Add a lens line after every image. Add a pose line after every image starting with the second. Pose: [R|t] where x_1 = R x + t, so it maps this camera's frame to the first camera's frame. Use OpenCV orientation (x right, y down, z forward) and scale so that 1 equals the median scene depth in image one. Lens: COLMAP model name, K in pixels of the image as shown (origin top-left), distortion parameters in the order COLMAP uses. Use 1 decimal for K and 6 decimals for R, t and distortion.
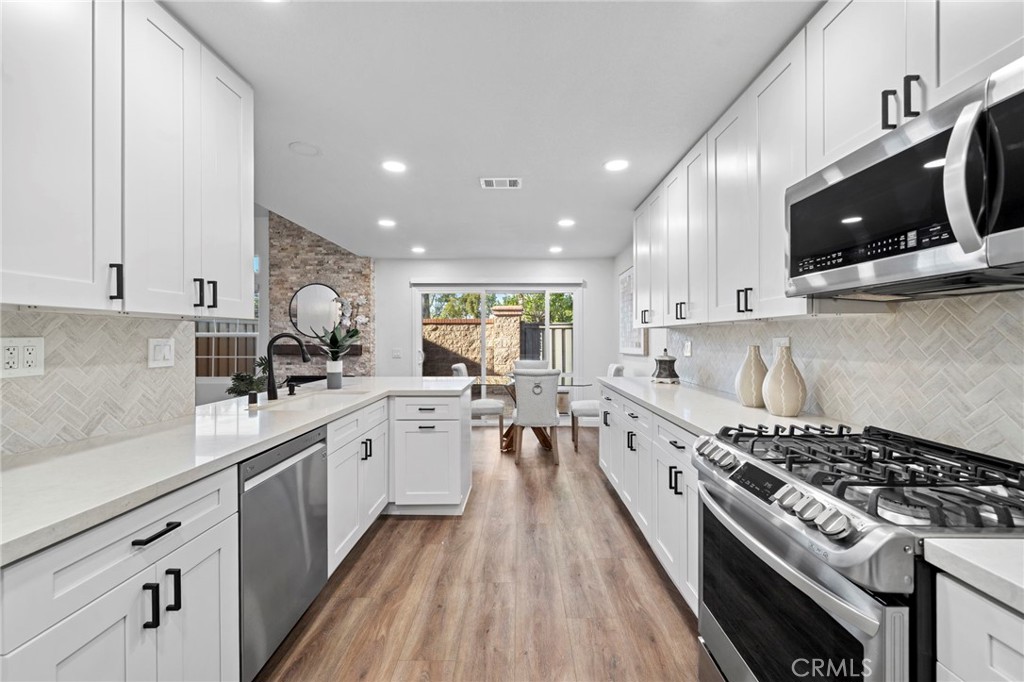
lens RADIAL K [[402.4, 0, 513.5], [0, 402.4, 339.1], [0, 0, 1]] dist [-0.004267, -0.000072]
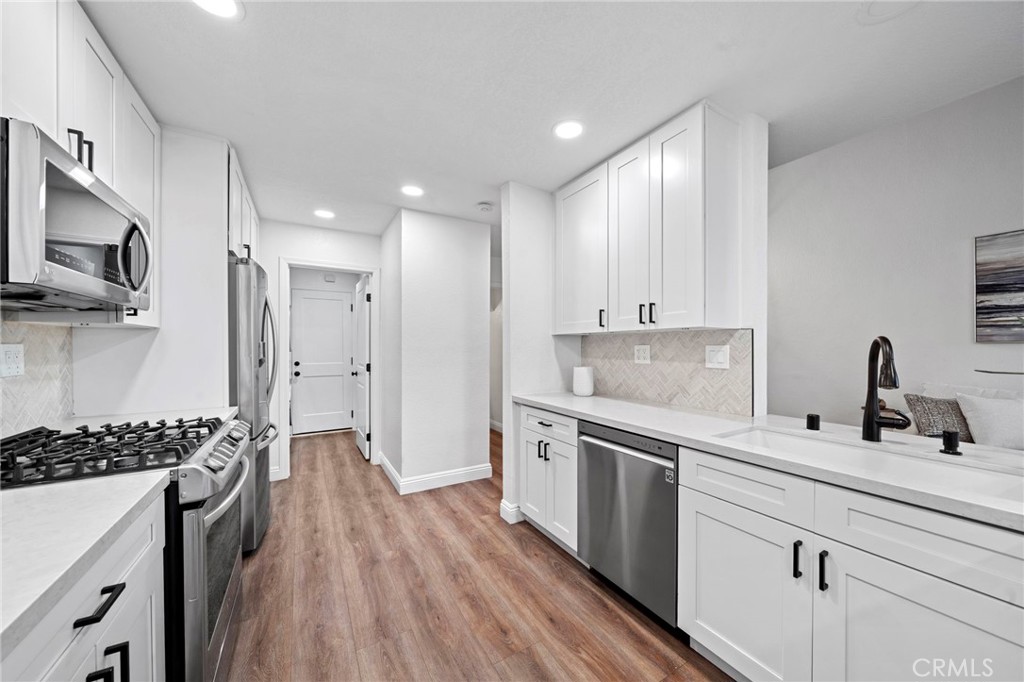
lens RADIAL K [[355.7, 0, 513.5], [0, 355.7, 348.7], [0, 0, 1]] dist [0.000845, 0.000016]
pose [[-0.852221, 0.003572, -0.523170, 0.174823], [0.000292, 0.999980, 0.006352, 0.001088], [0.523183, 0.005261, -0.852204, 1.119285]]
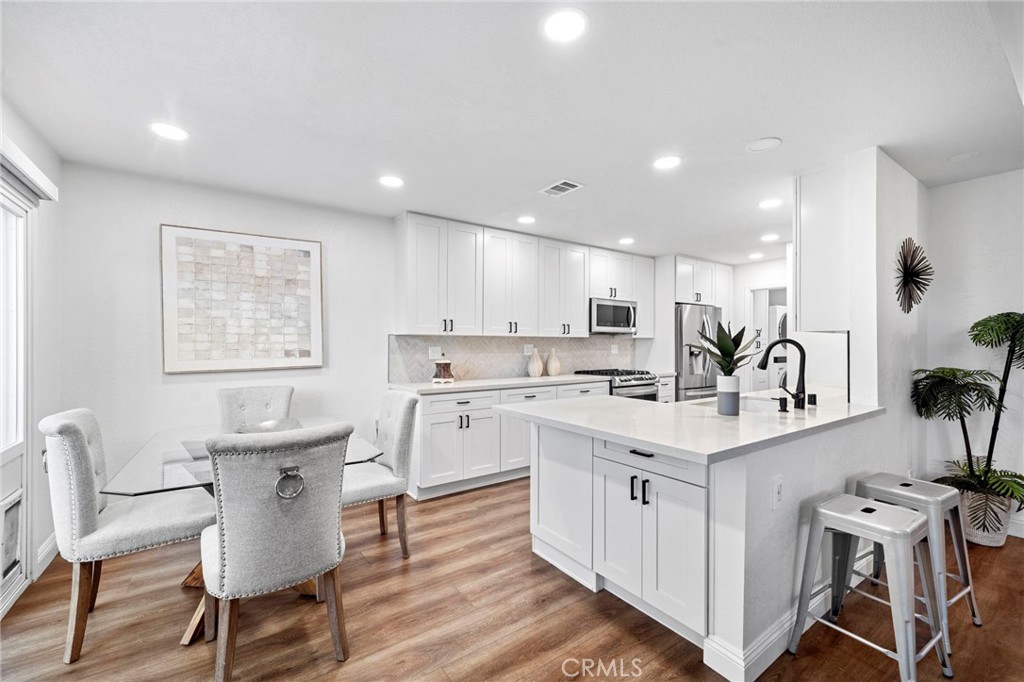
lens RADIAL K [[417.8, 0, 508.6], [0, 417.8, 347.1], [0, 0, 1]] dist [-0.000438, -0.000333]
pose [[-0.583779, 0.009984, 0.811851, -0.926446], [0.009627, 0.999939, -0.005374, 0.018281], [-0.811855, 0.004679, -0.583840, 2.002715]]
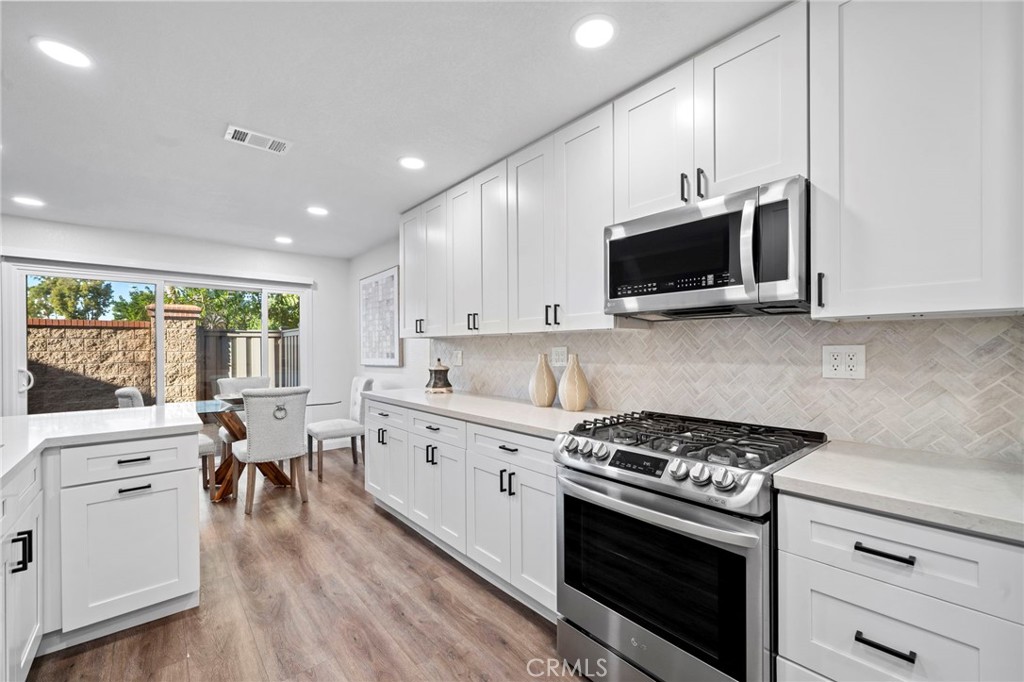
lens RADIAL K [[417.8, 0, 511.0], [0, 417.8, 349.9], [0, 0, 1]] dist [-0.000438, -0.000333]
pose [[0.749914, -0.003539, 0.661526, -0.227905], [0.003909, 0.999992, 0.000918, 0.002515], [-0.661524, 0.001897, 0.749921, 0.126732]]
